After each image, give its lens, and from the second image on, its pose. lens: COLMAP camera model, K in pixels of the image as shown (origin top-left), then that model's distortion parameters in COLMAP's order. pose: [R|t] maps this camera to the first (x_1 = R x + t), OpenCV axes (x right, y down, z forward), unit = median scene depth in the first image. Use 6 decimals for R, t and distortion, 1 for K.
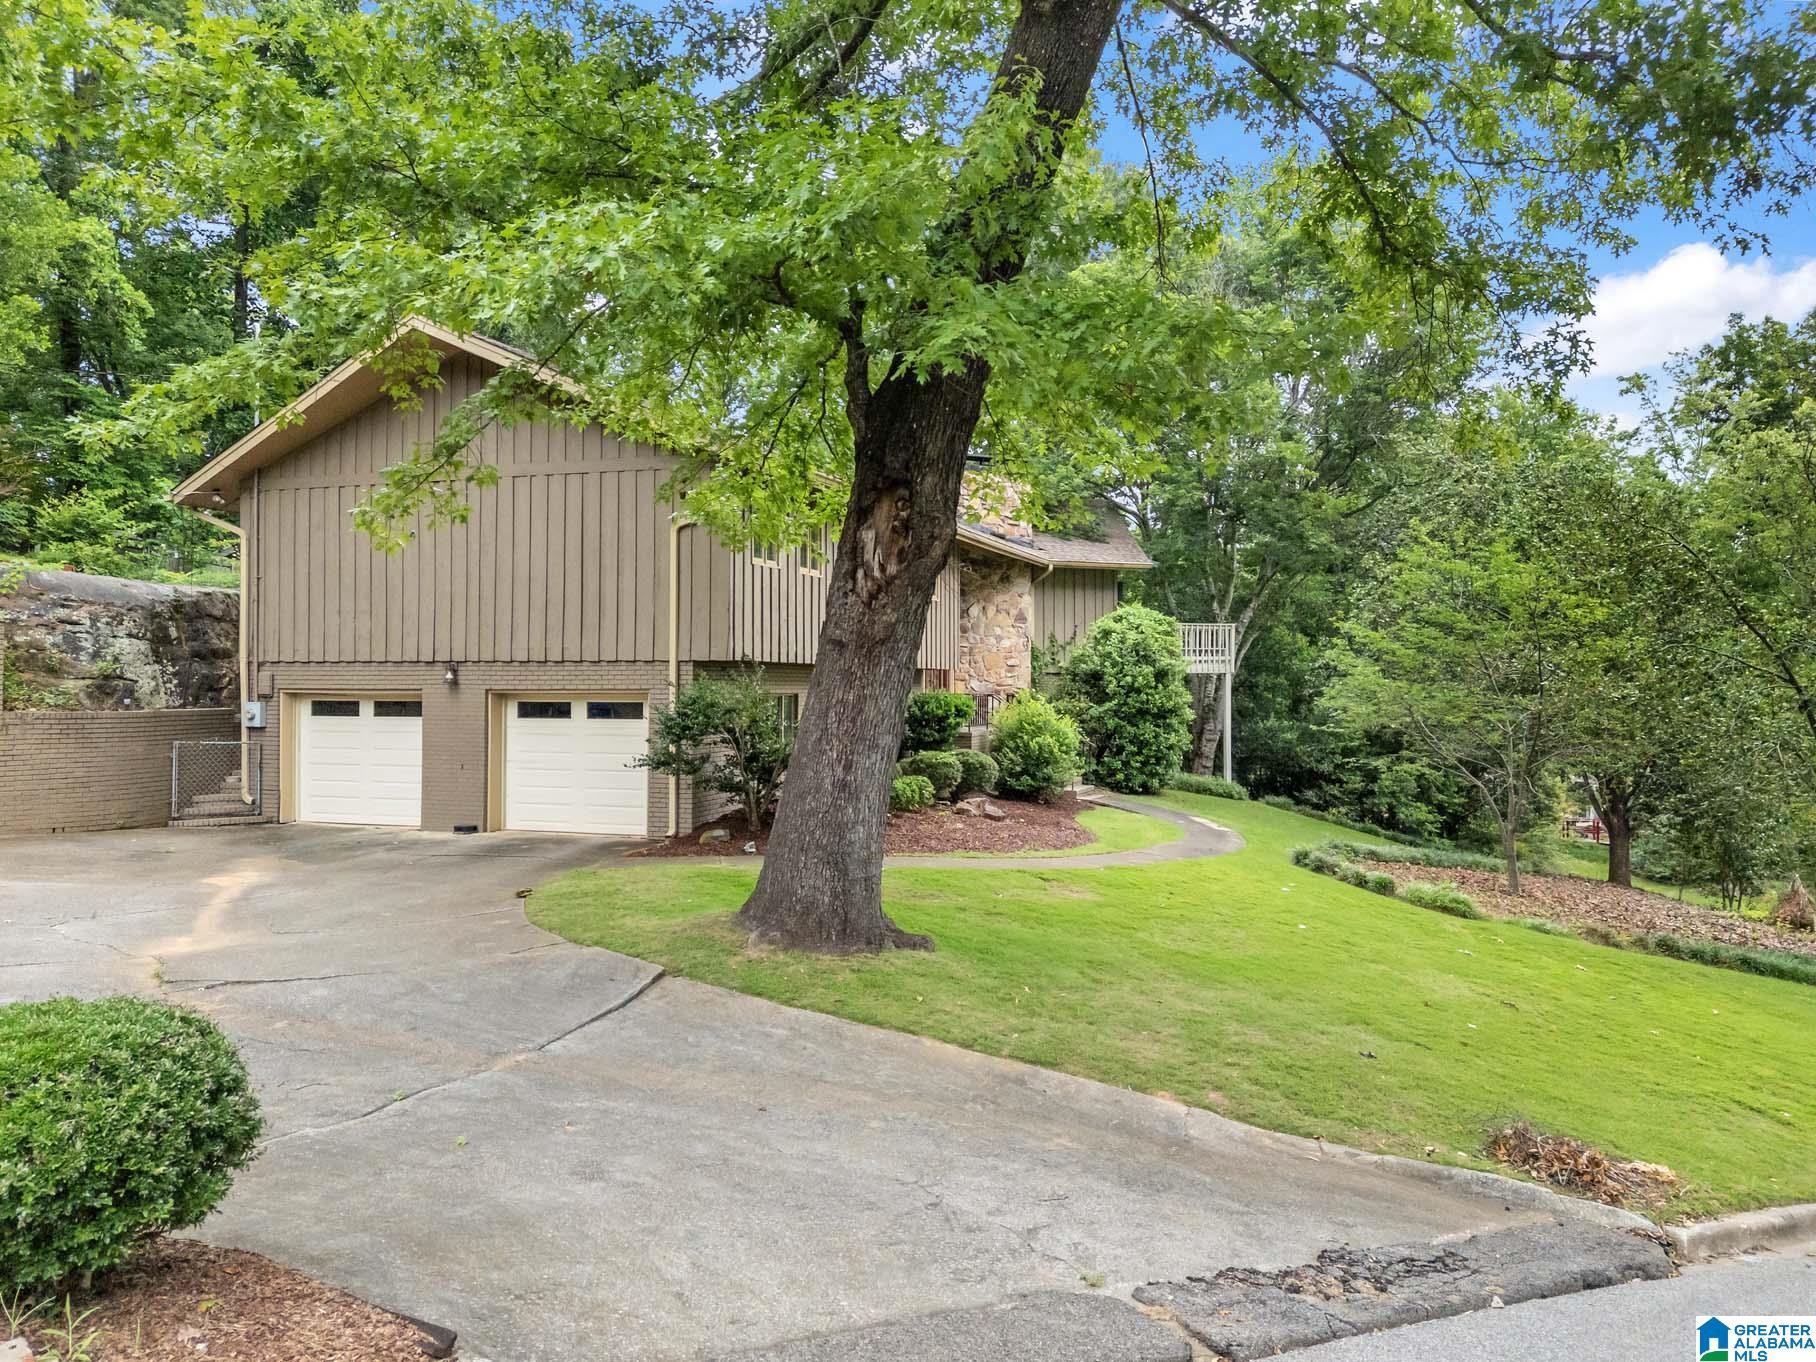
lens RADIAL K [[1319.2, 0, 902.4], [0, 1319.2, 688.3], [0, 0, 1]] dist [0.064866, -0.049758]
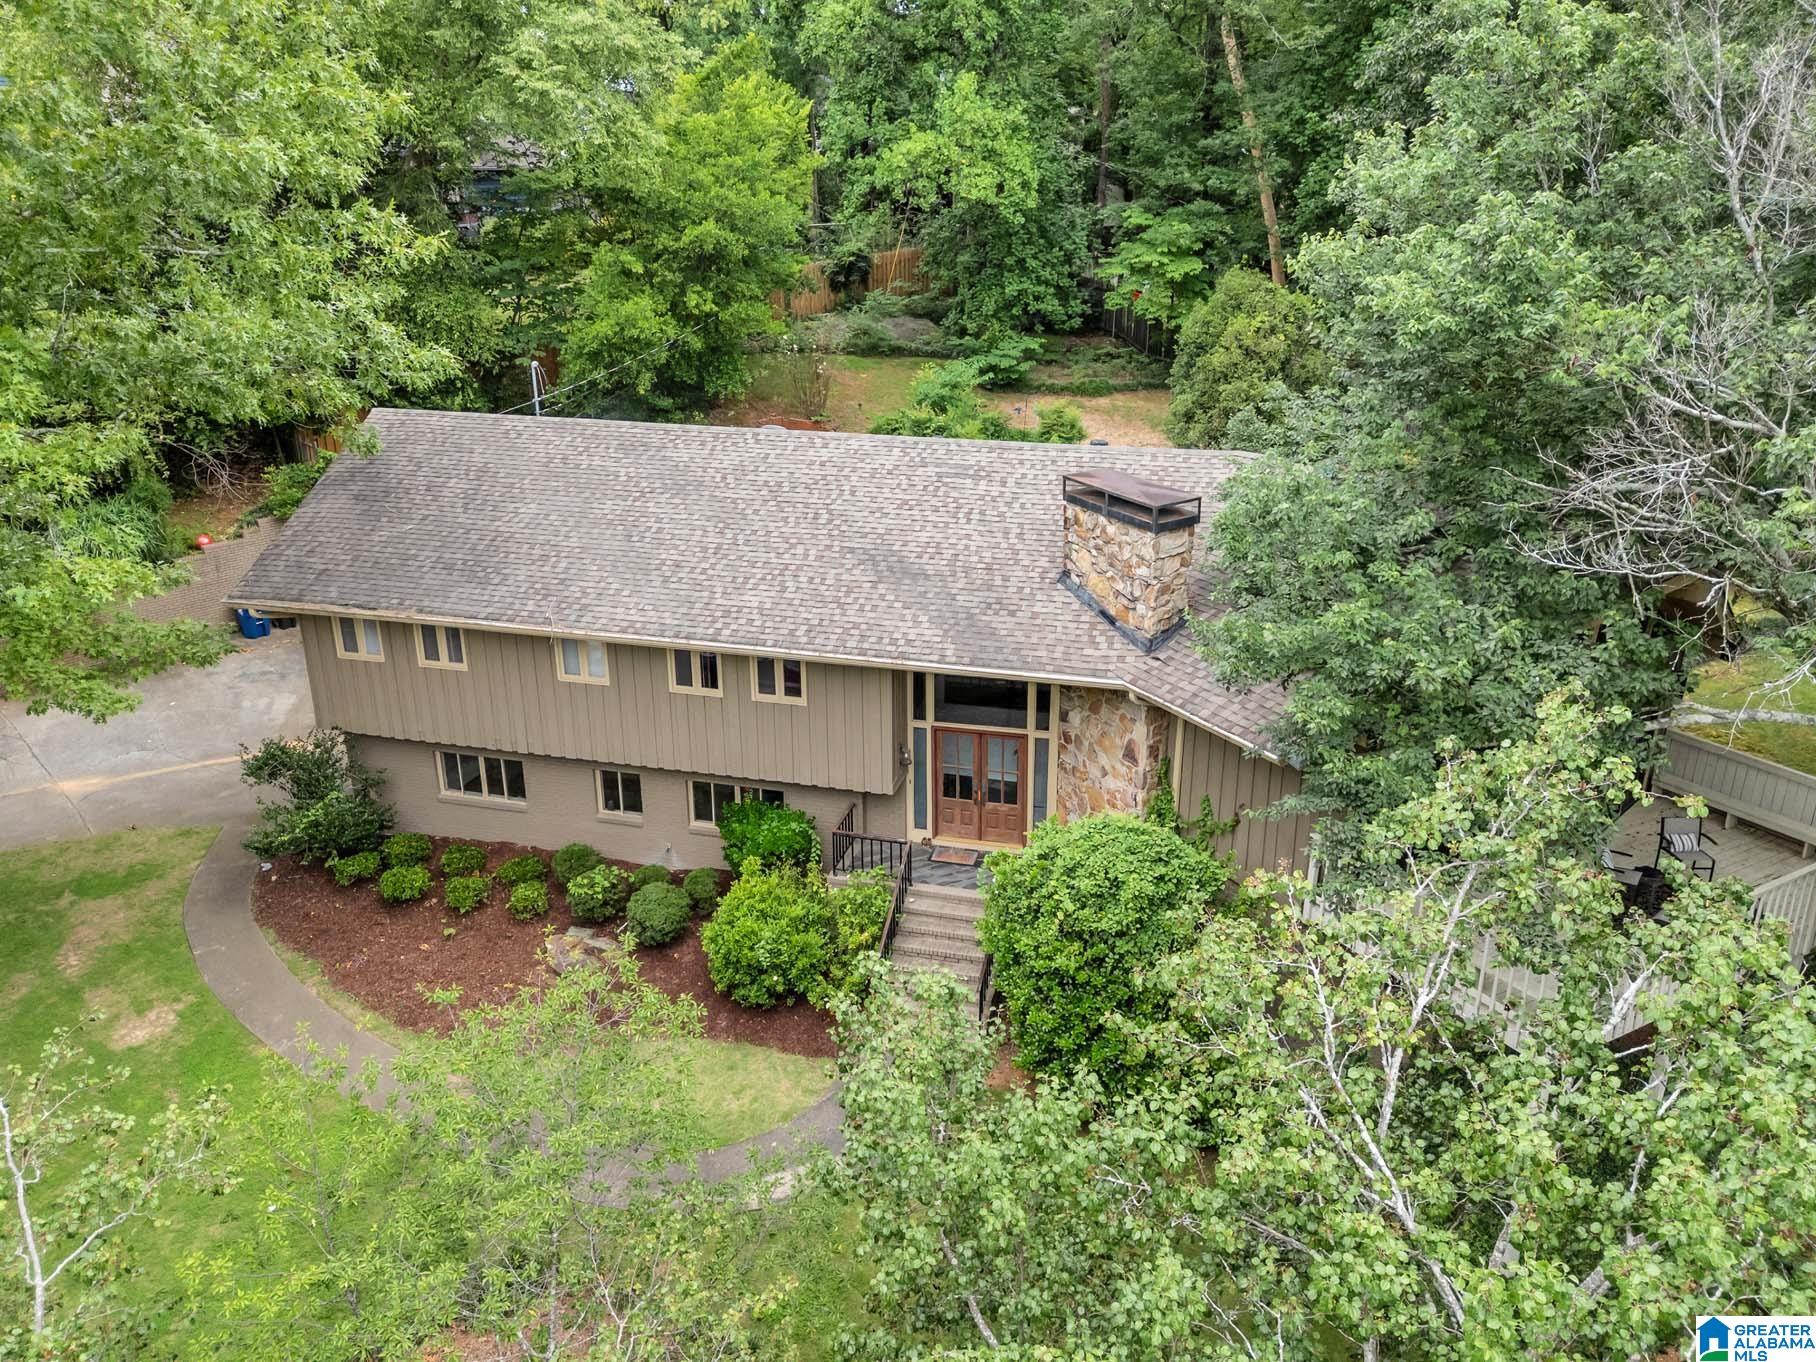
lens RADIAL K [[1319.2, 0, 902.4], [0, 1319.2, 688.3], [0, 0, 1]] dist [0.064866, -0.049758]
pose [[0.071900, 0.353342, -0.932727, 0.690307], [0.006741, 0.934954, 0.354706, -0.322172], [0.997389, -0.031791, 0.064841, 0.917172]]
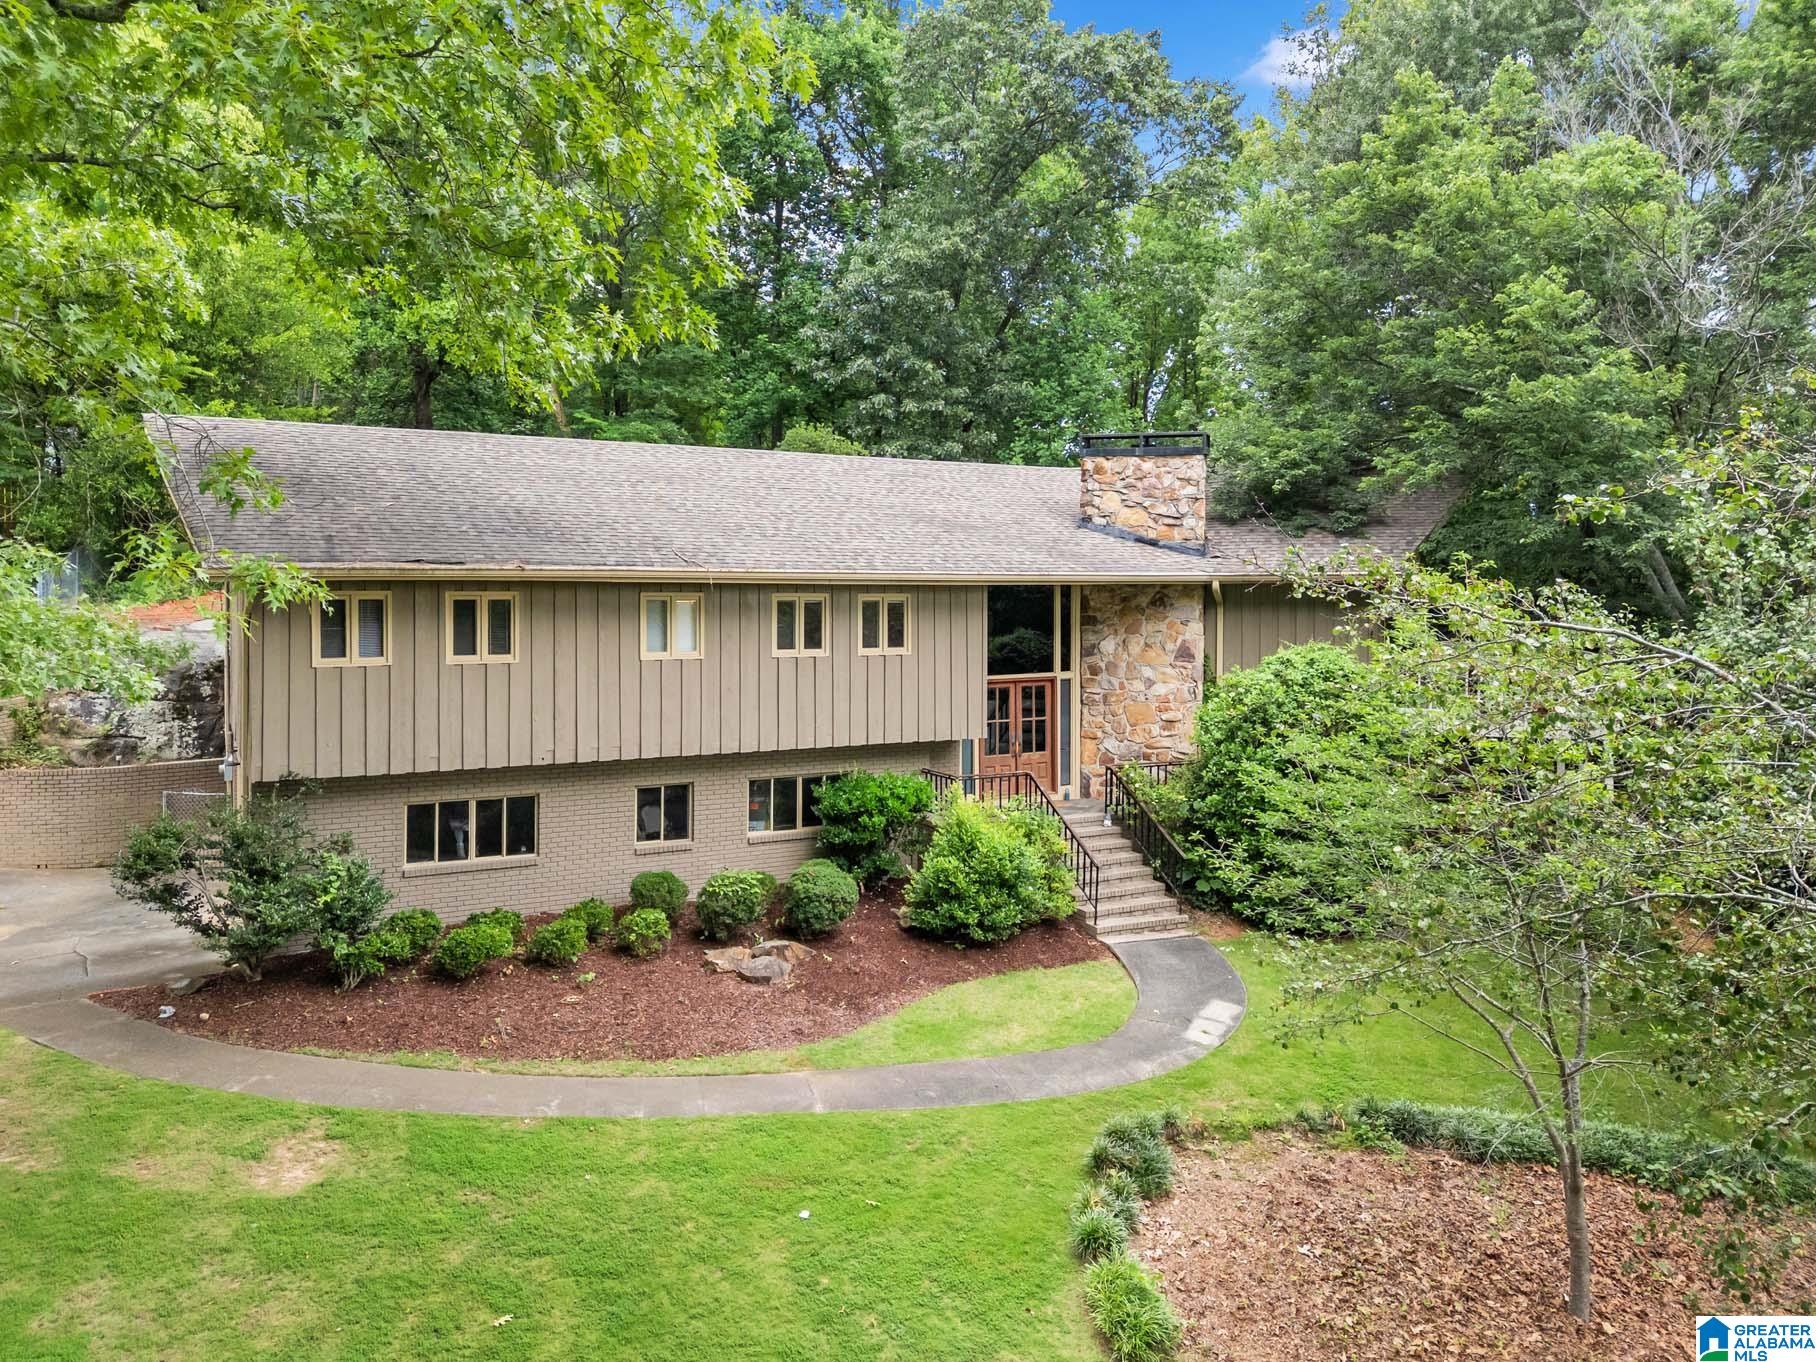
lens RADIAL K [[1334.9, 0, 910.4], [0, 1334.9, 614.9], [0, 0, 1]] dist [0.059455, -0.045809]
pose [[0.749510, 0.013903, -0.661847, 0.491981], [-0.002882, 0.999838, 0.017739, -0.093561], [0.661987, -0.011388, 0.749429, 0.382489]]
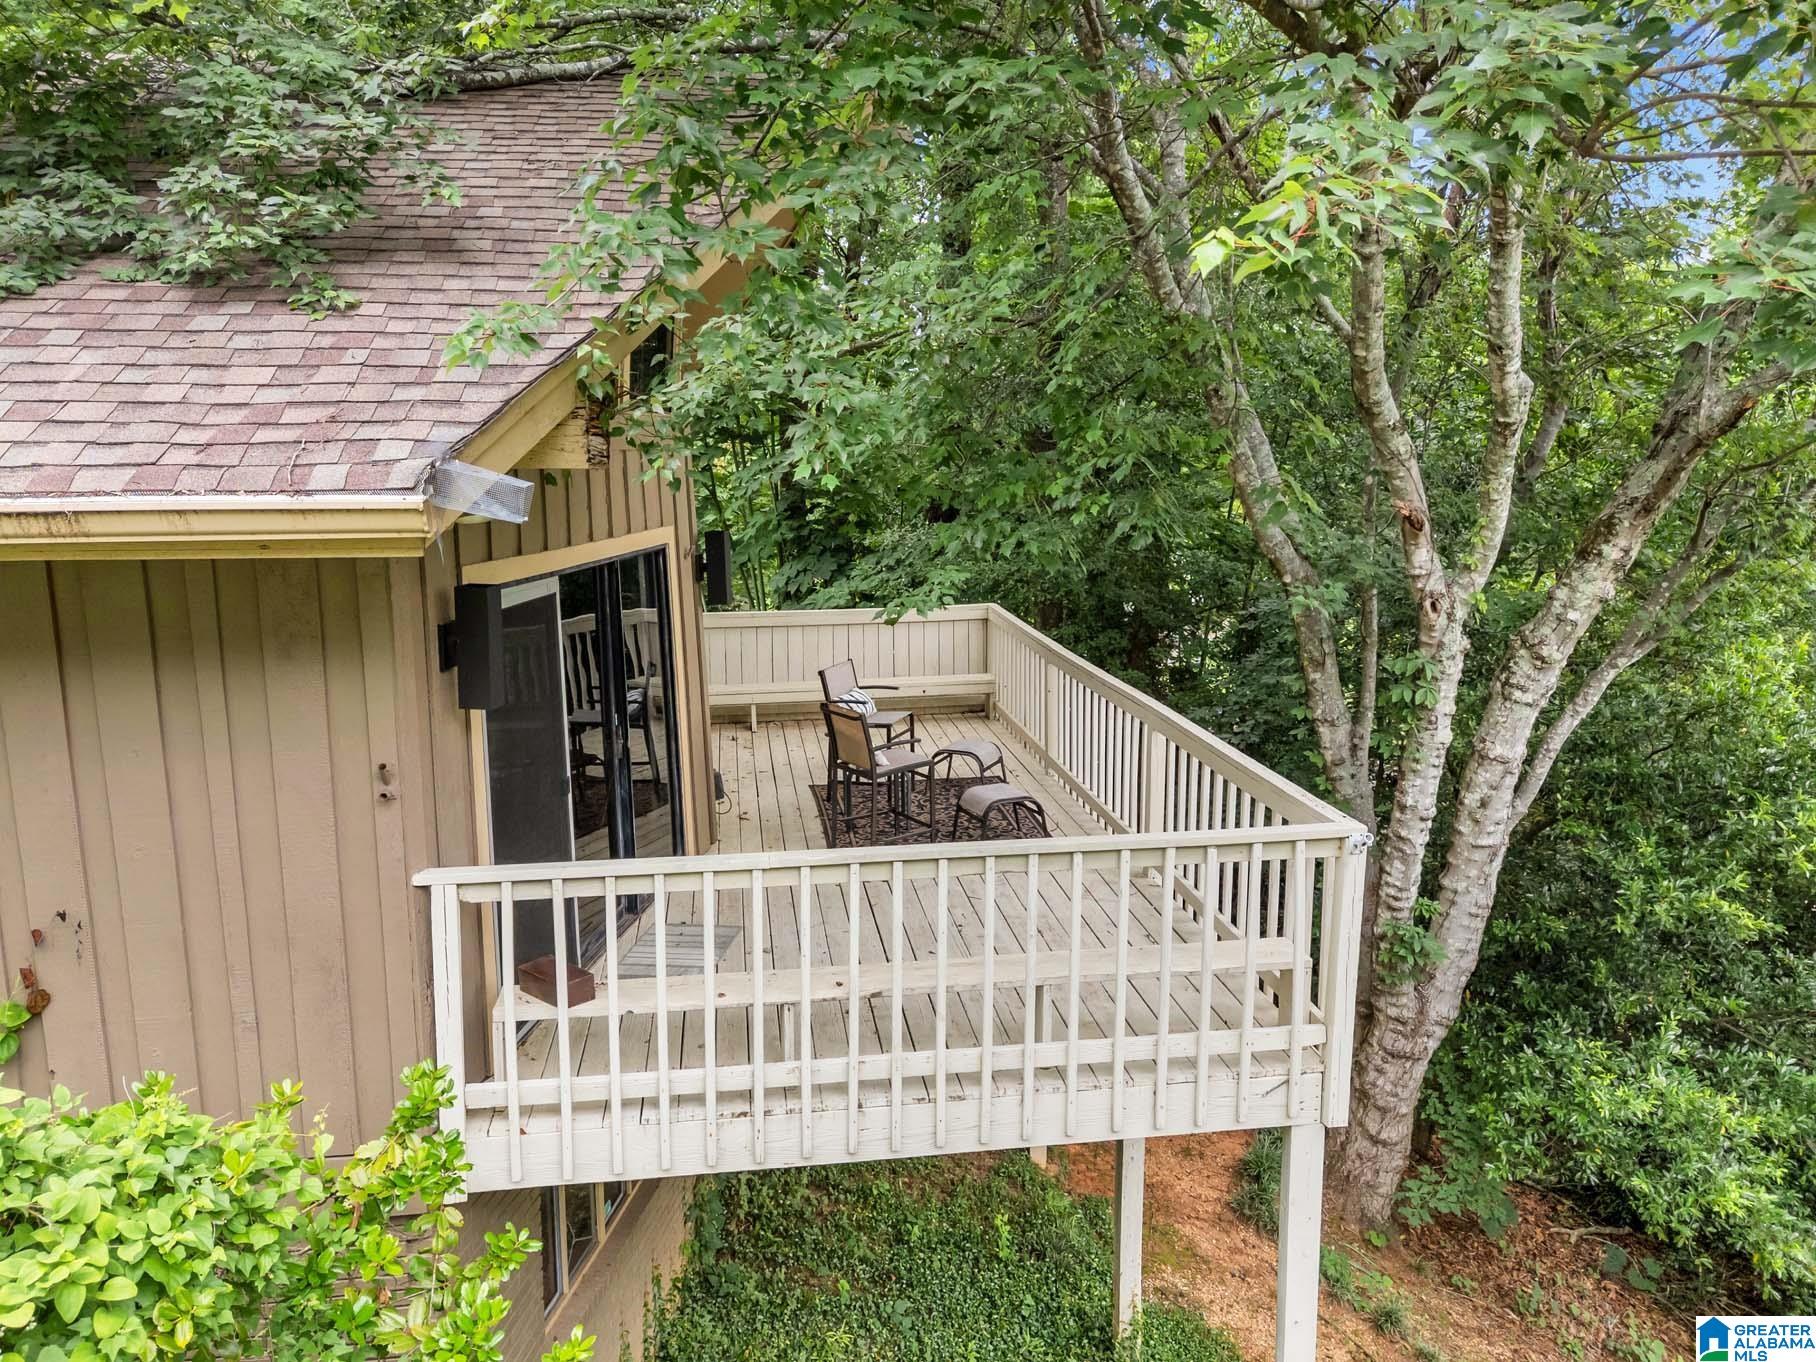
lens RADIAL K [[1319.2, 0, 902.4], [0, 1319.2, 688.3], [0, 0, 1]] dist [0.064866, -0.049758]
pose [[0.957314, 0.045068, -0.285515, 0.287129], [0.007314, 0.983677, 0.179795, -0.108260], [0.288957, -0.174209, 0.941358, 1.002260]]
